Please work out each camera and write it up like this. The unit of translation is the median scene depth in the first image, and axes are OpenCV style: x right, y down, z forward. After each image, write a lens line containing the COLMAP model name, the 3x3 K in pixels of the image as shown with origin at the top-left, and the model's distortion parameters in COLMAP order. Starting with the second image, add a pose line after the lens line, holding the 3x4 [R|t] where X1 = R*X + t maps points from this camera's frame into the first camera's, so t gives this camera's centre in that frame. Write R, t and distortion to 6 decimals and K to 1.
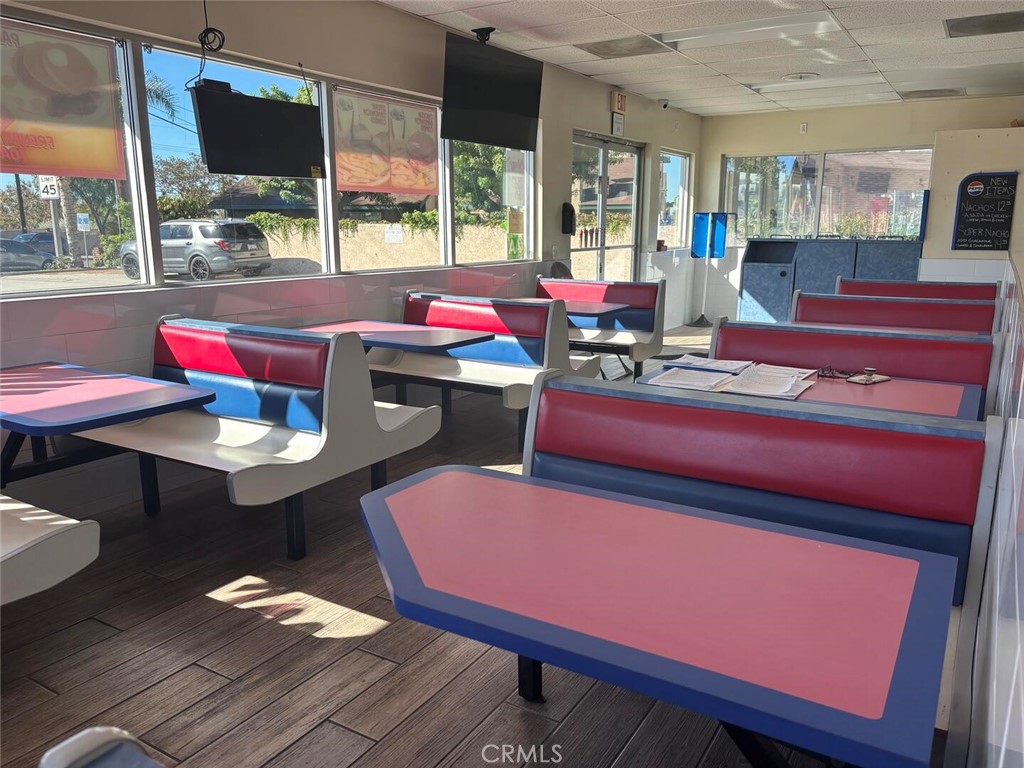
lens RADIAL K [[775.2, 0, 512.0], [0, 775.2, 384.0], [0, 0, 1]] dist [0.041777, -0.046018]
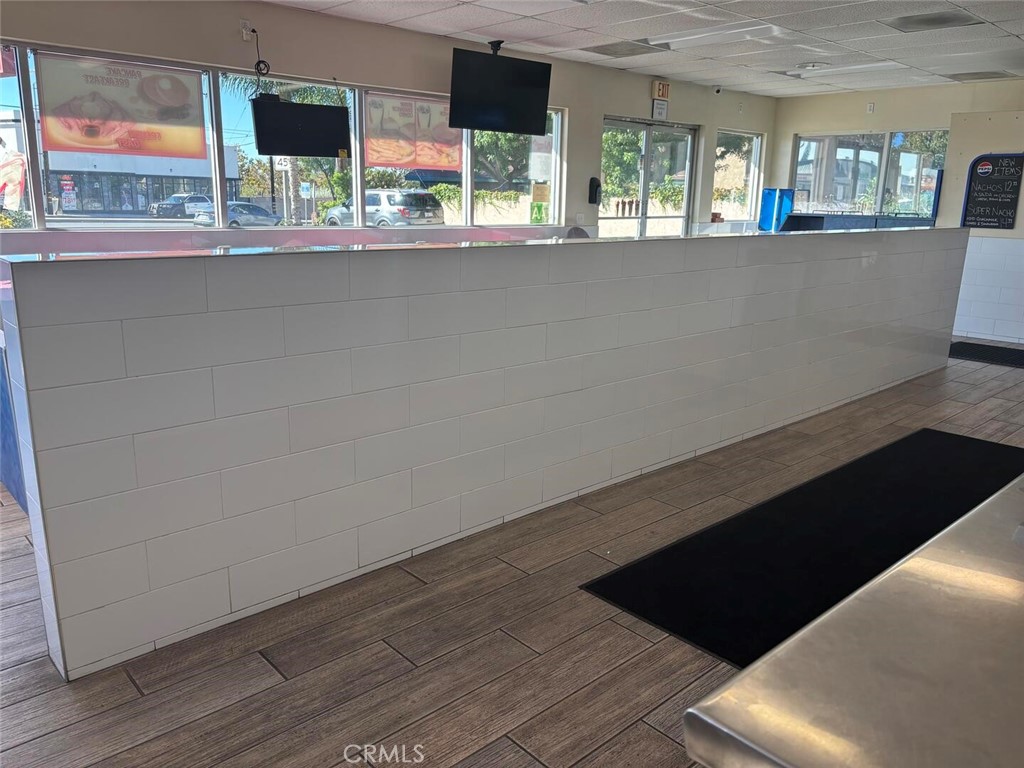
lens RADIAL K [[775.2, 0, 496.0], [0, 775.2, 365.4], [0, 0, 1]] dist [0.040803, -0.049617]
pose [[0.959044, 0.078042, -0.272294, 0.257082], [-0.075390, 0.996949, 0.020205, 0.037123], [0.273040, 0.001151, 0.962002, -0.169753]]
